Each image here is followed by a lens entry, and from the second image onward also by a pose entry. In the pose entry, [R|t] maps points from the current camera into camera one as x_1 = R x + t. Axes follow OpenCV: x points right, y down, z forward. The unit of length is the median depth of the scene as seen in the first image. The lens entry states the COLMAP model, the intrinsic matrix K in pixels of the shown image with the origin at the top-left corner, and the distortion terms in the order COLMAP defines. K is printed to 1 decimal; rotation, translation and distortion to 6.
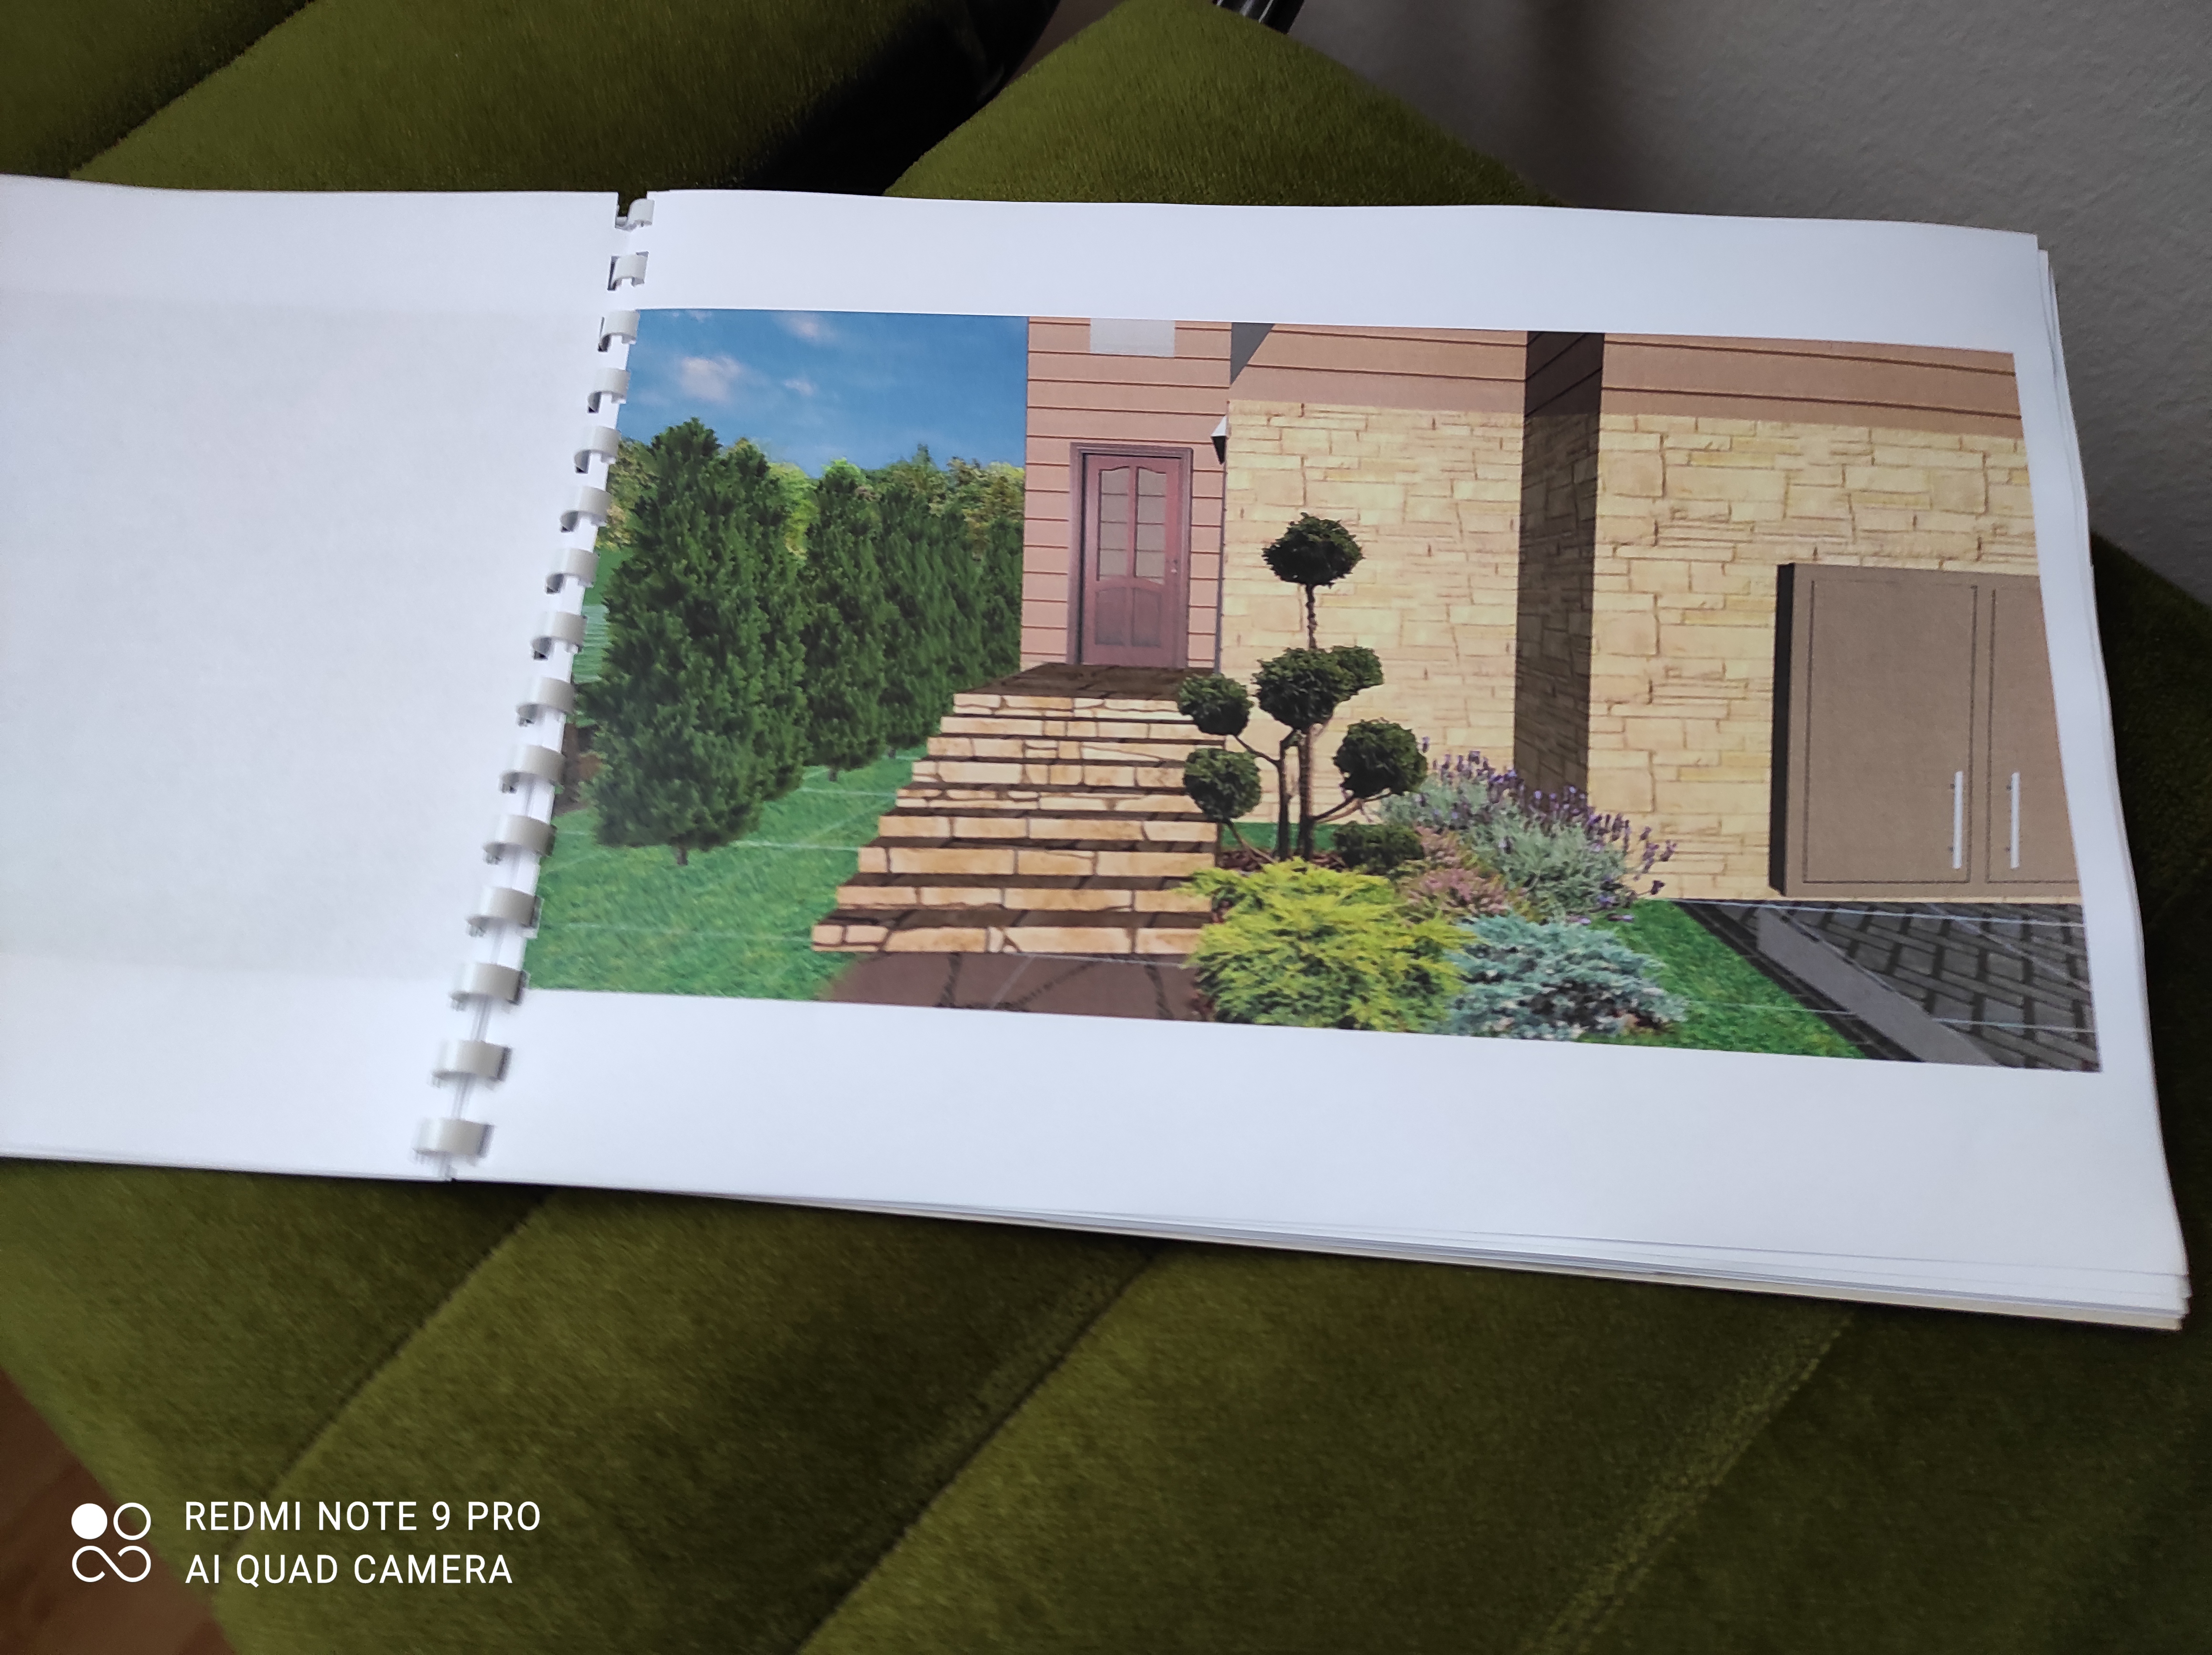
lens RADIAL K [[1623.5, 0, 1097.9], [0, 1623.5, 853.5], [0, 0, 1]] dist [-0.030874, 0.017610]
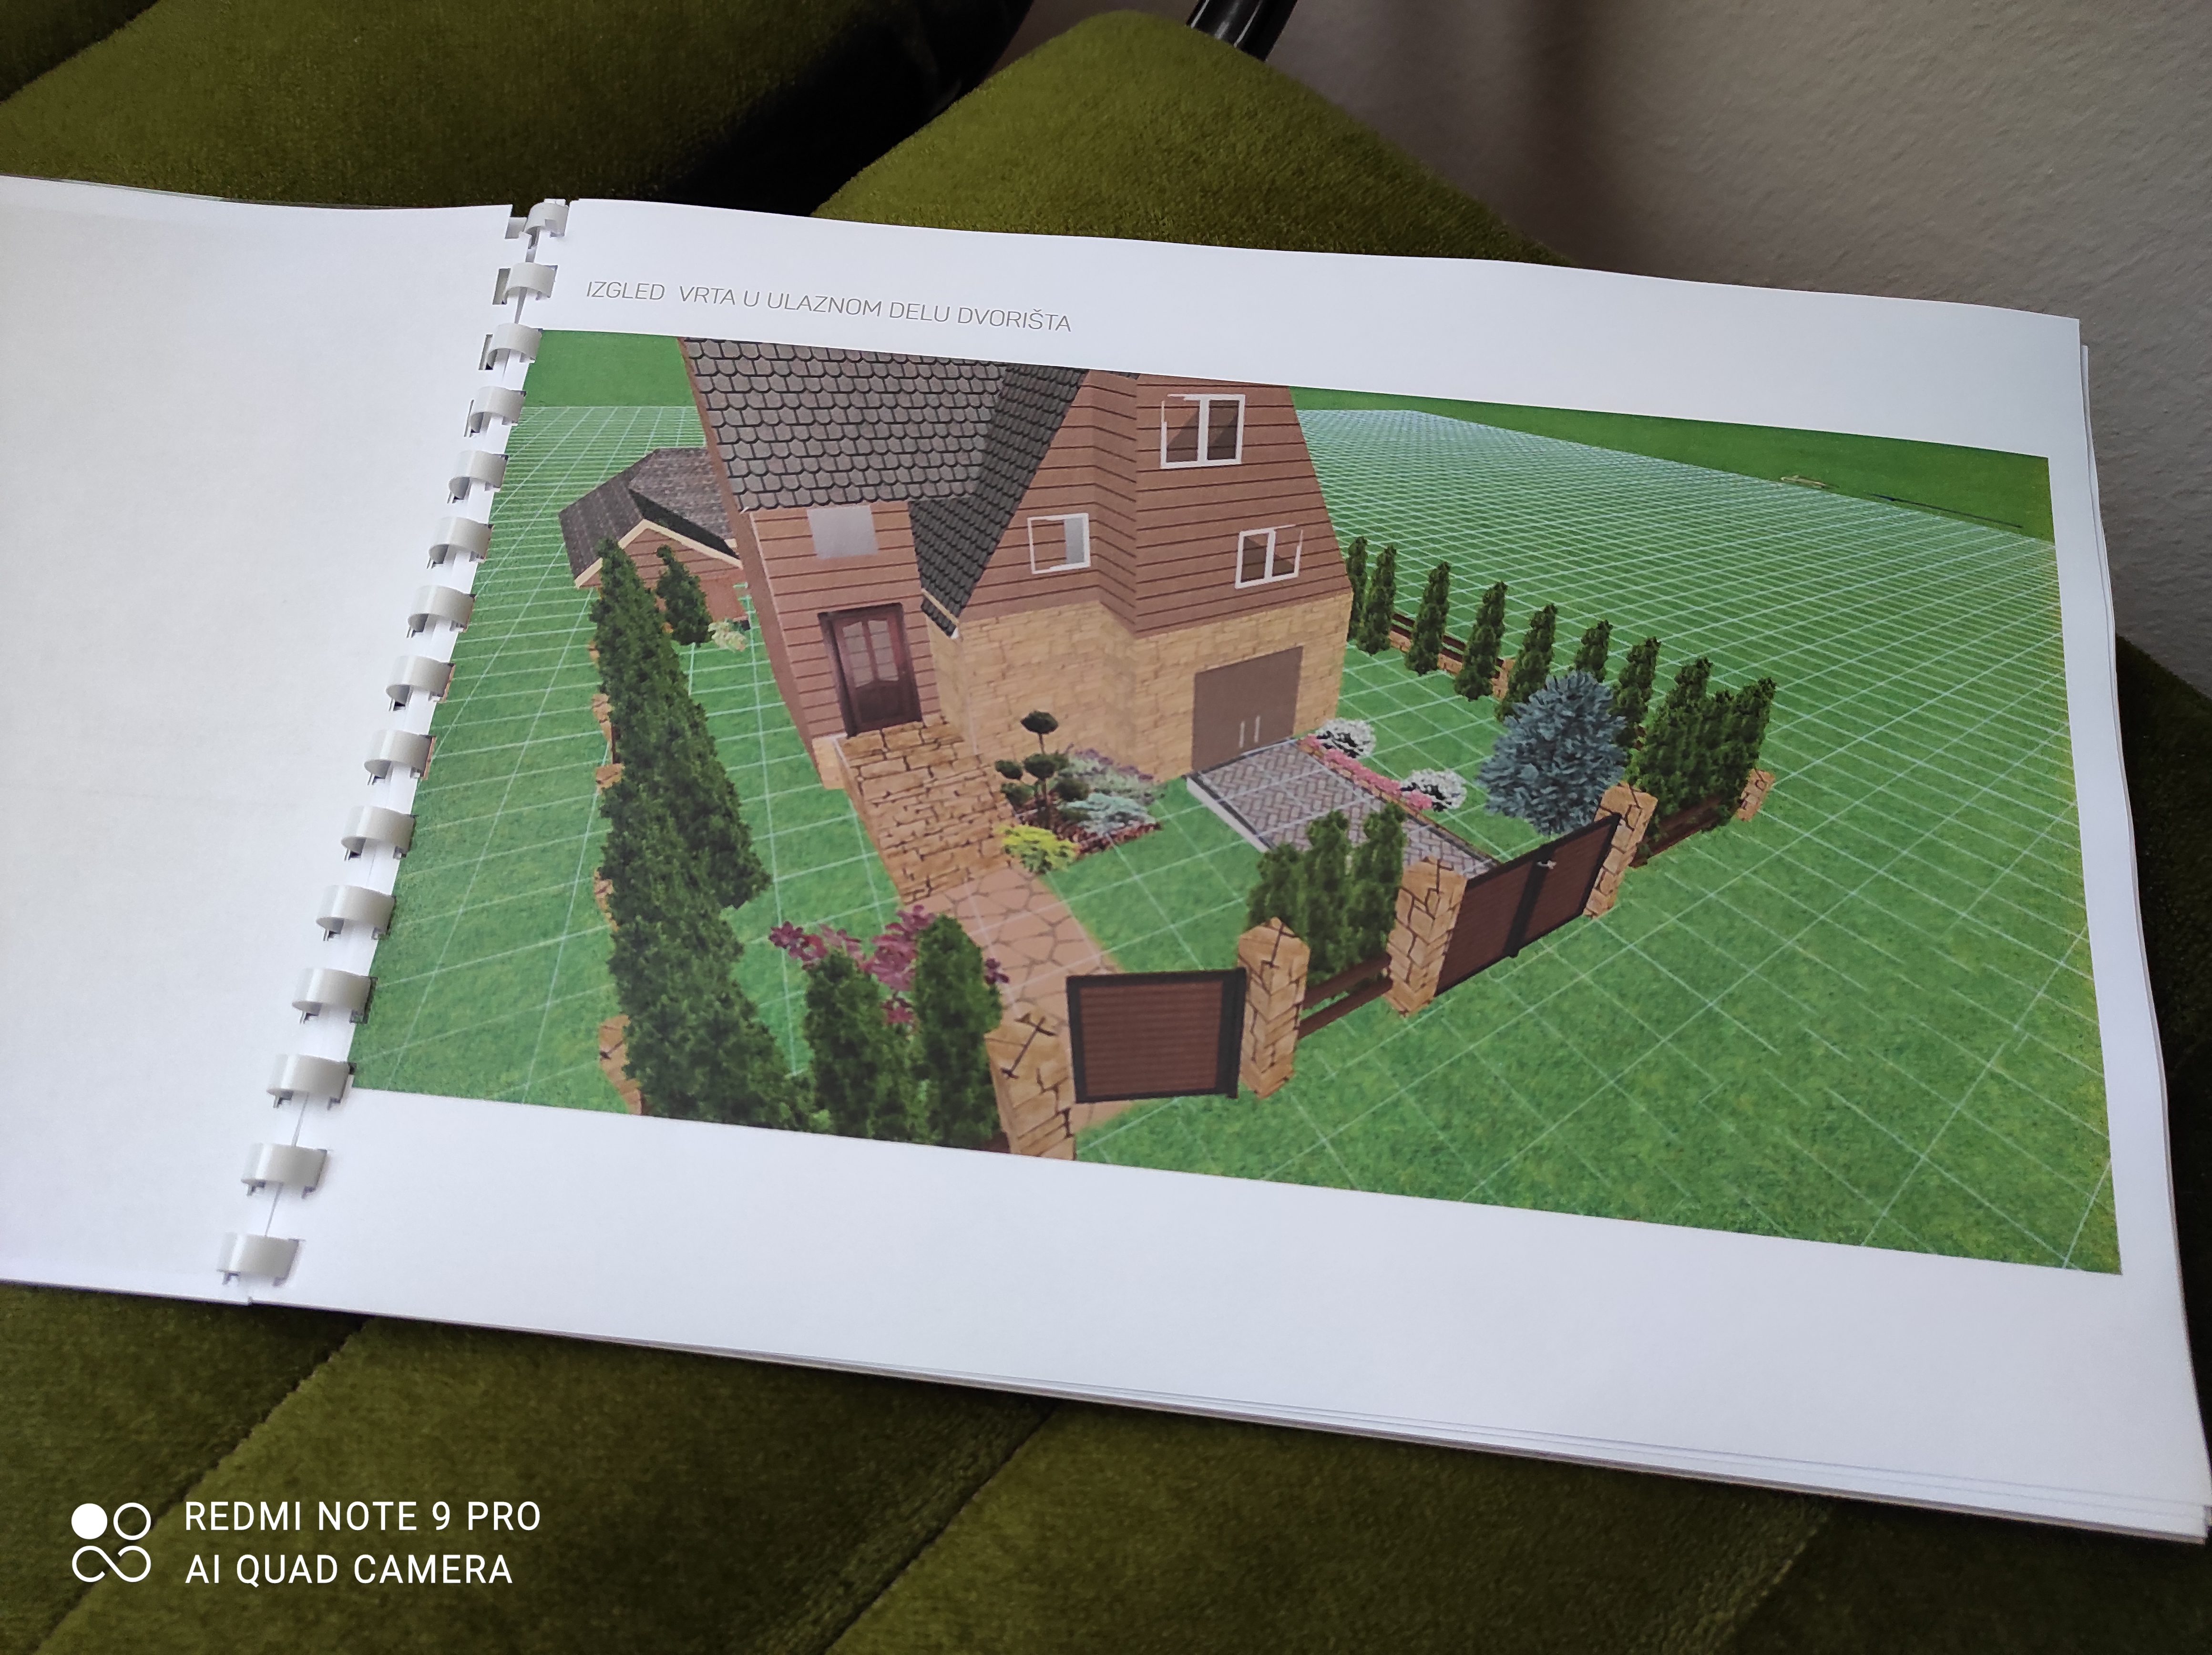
lens RADIAL K [[1623.5, 0, 1110.1], [0, 1623.5, 849.7], [0, 0, 1]] dist [-0.030874, 0.017610]
pose [[0.999171, 0.036316, 0.018410, 0.039605], [-0.035958, 0.999165, -0.019407, -0.042990], [-0.019099, 0.018729, 0.999642, 0.109313]]
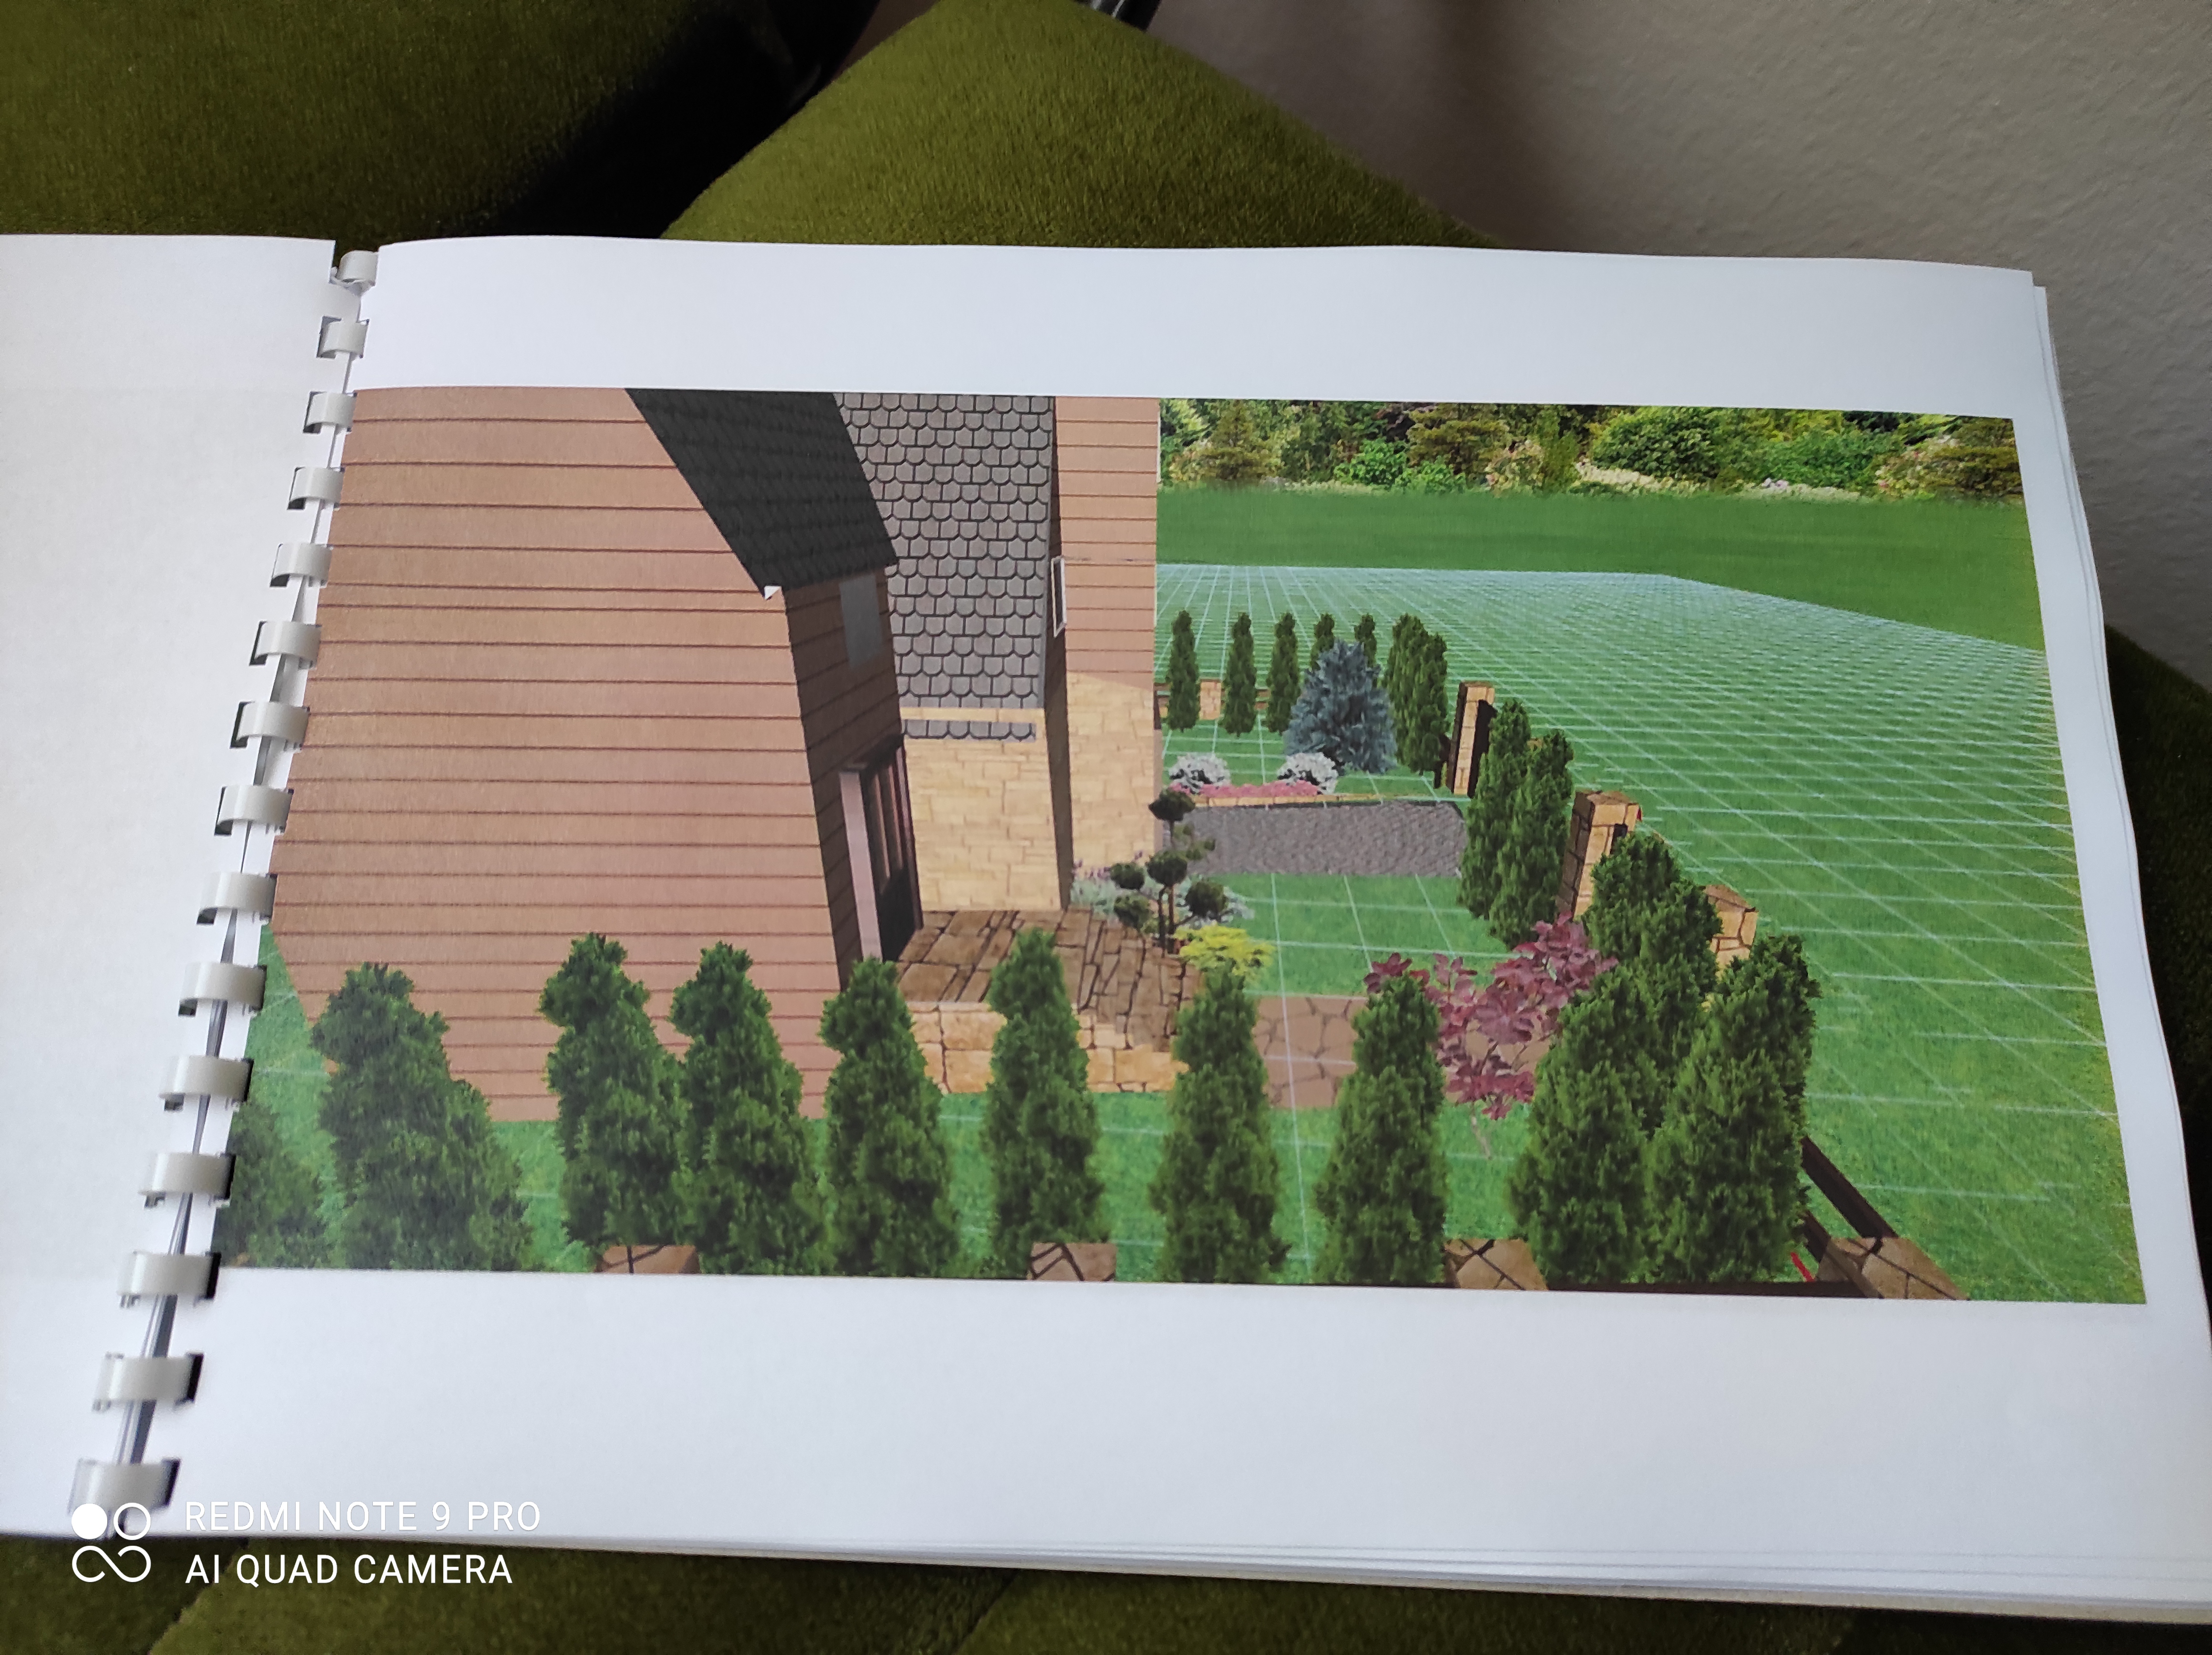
lens RADIAL K [[1623.5, 0, 1114.8], [0, 1623.5, 830.7], [0, 0, 1]] dist [-0.030874, 0.017610]
pose [[0.998051, -0.035091, 0.051604, 0.056583], [0.034020, 0.999190, 0.021498, -0.140441], [-0.052316, -0.019701, 0.998436, 0.193400]]
